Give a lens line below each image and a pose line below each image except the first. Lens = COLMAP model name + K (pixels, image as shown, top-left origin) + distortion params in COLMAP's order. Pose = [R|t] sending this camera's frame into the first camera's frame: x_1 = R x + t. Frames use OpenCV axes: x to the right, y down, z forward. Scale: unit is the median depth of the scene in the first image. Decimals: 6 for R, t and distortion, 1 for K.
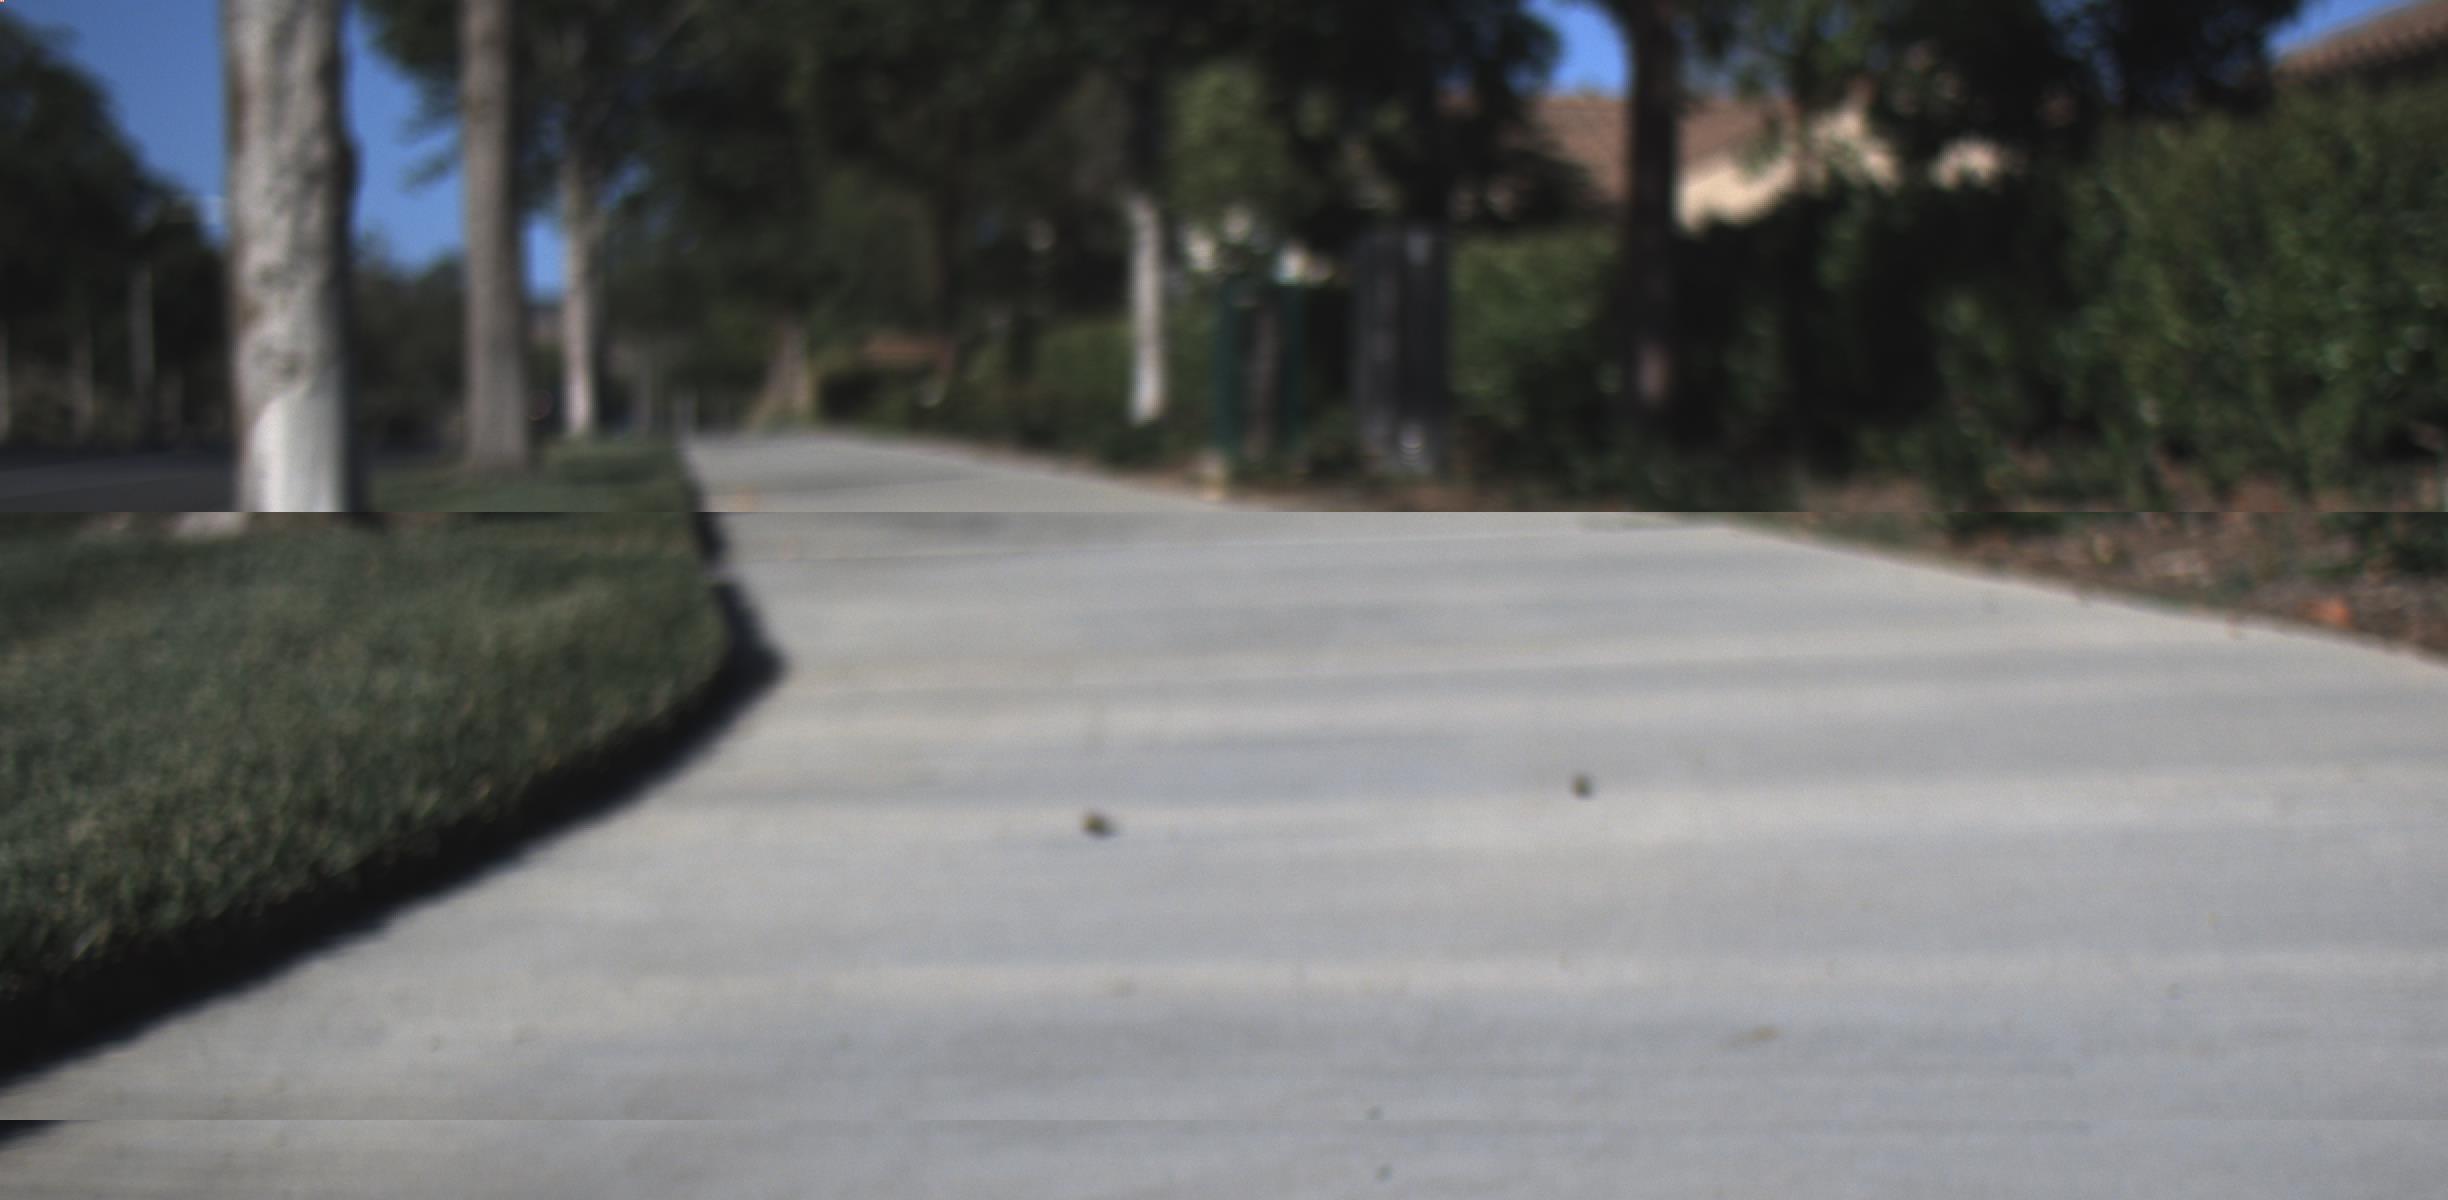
lens RADIAL K [[5114.7, 0, 1224.0], [0, 5114.7, 600.0], [0, 0, 1]] dist [-0.011631, 0.126514]
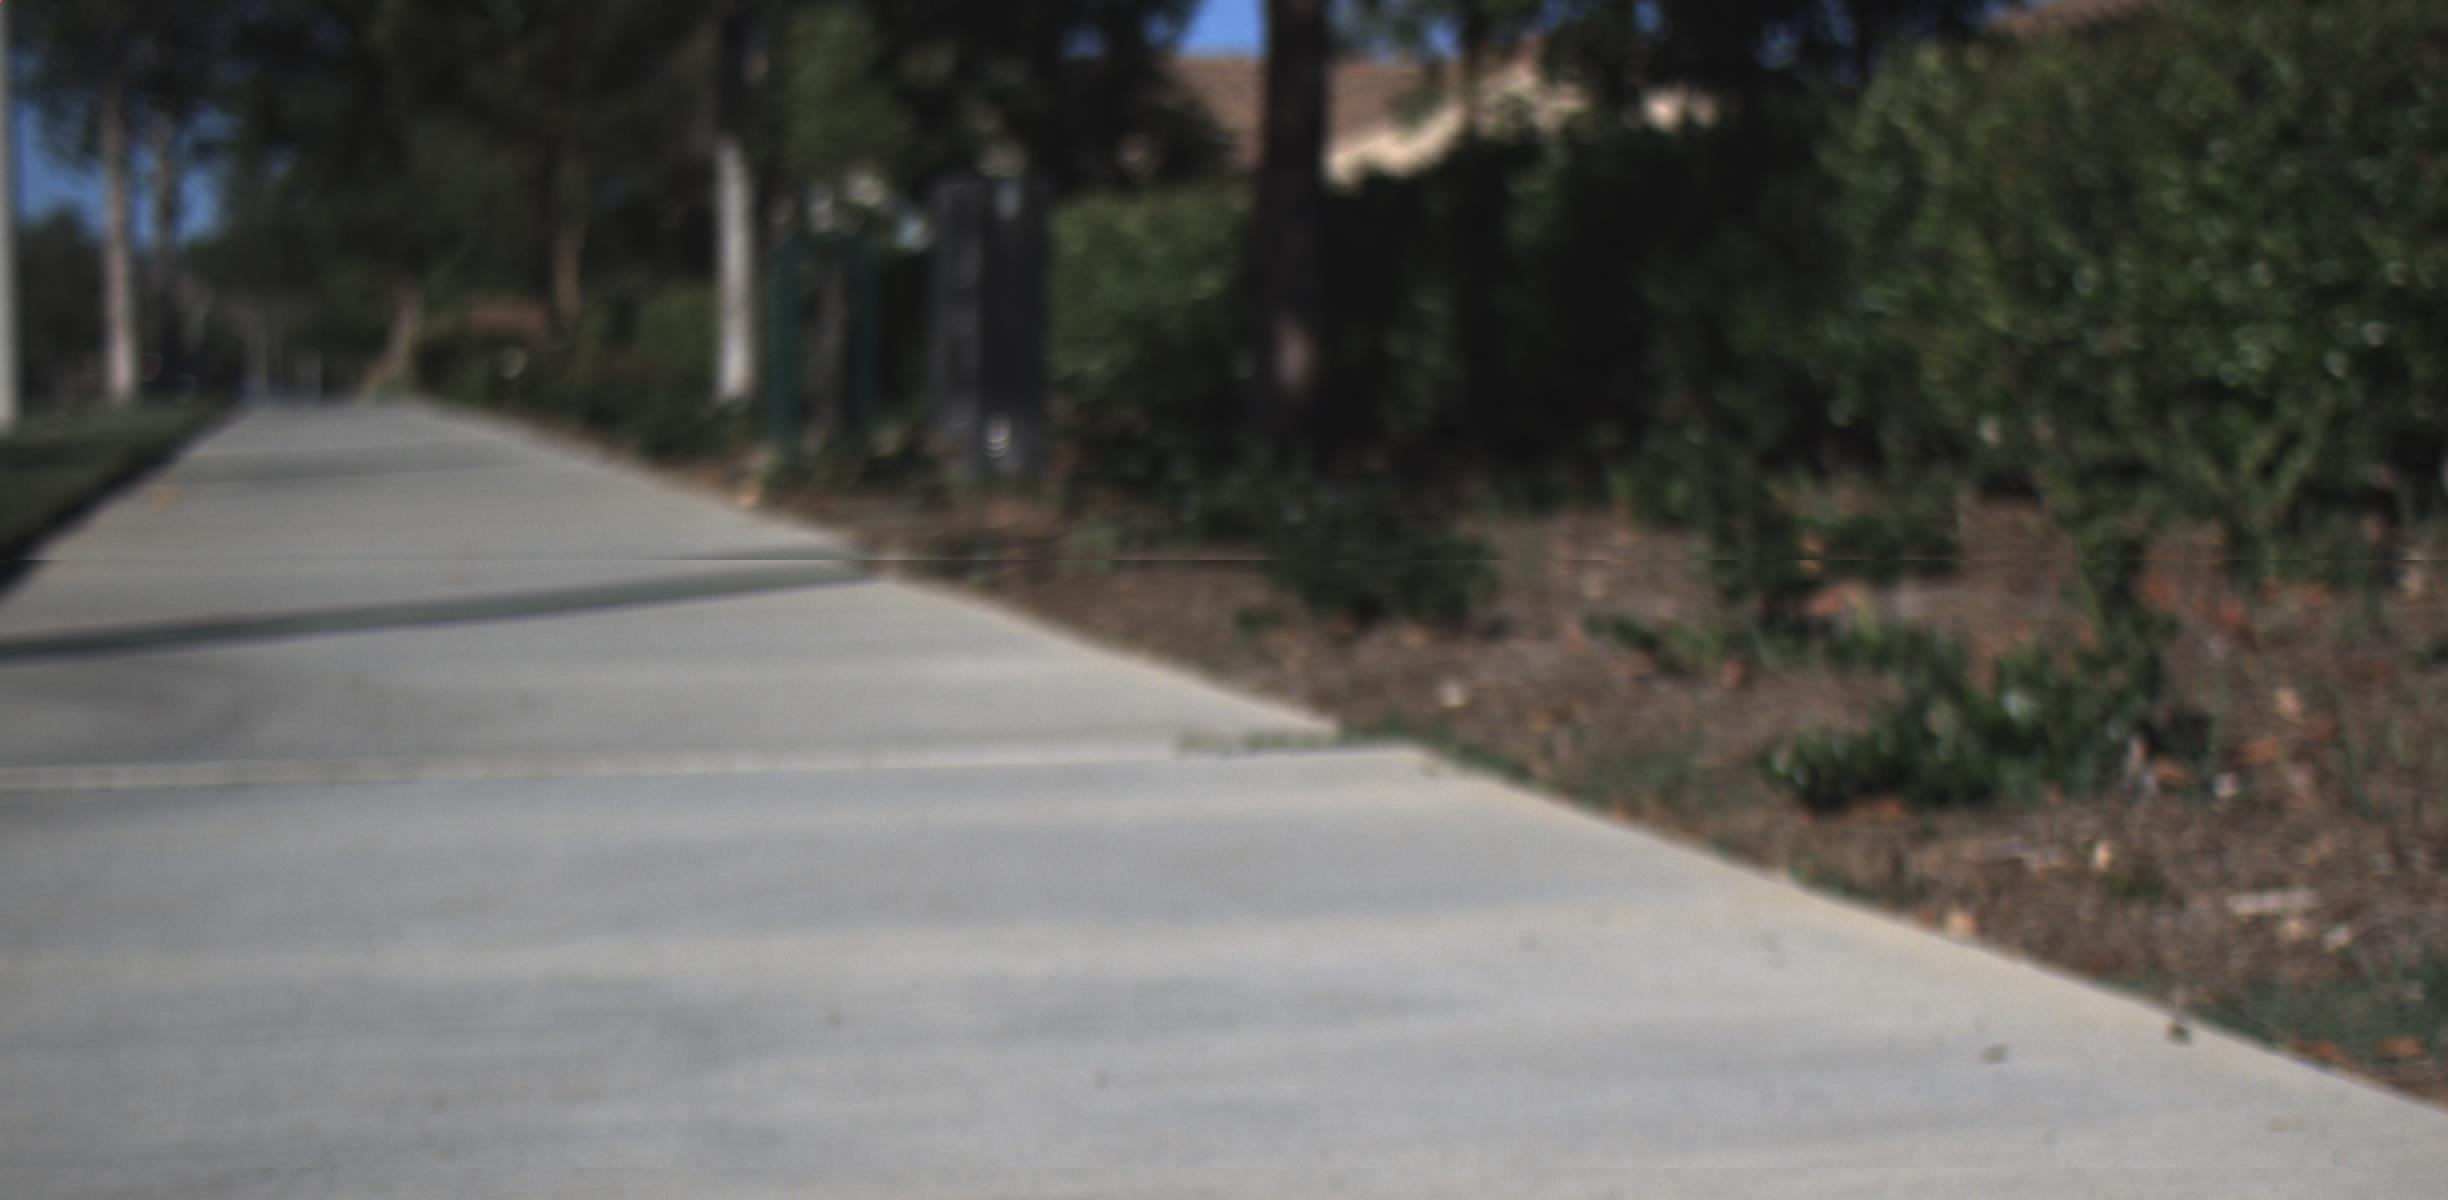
lens RADIAL K [[5114.7, 0, 1224.0], [0, 5114.7, 600.0], [0, 0, 1]] dist [-0.011631, 0.126514]
pose [[0.997538, 0.010931, 0.069264, 0.014511], [-0.011310, 0.999923, 0.005080, -0.008648], [-0.069203, -0.005851, 0.997585, 0.165419]]
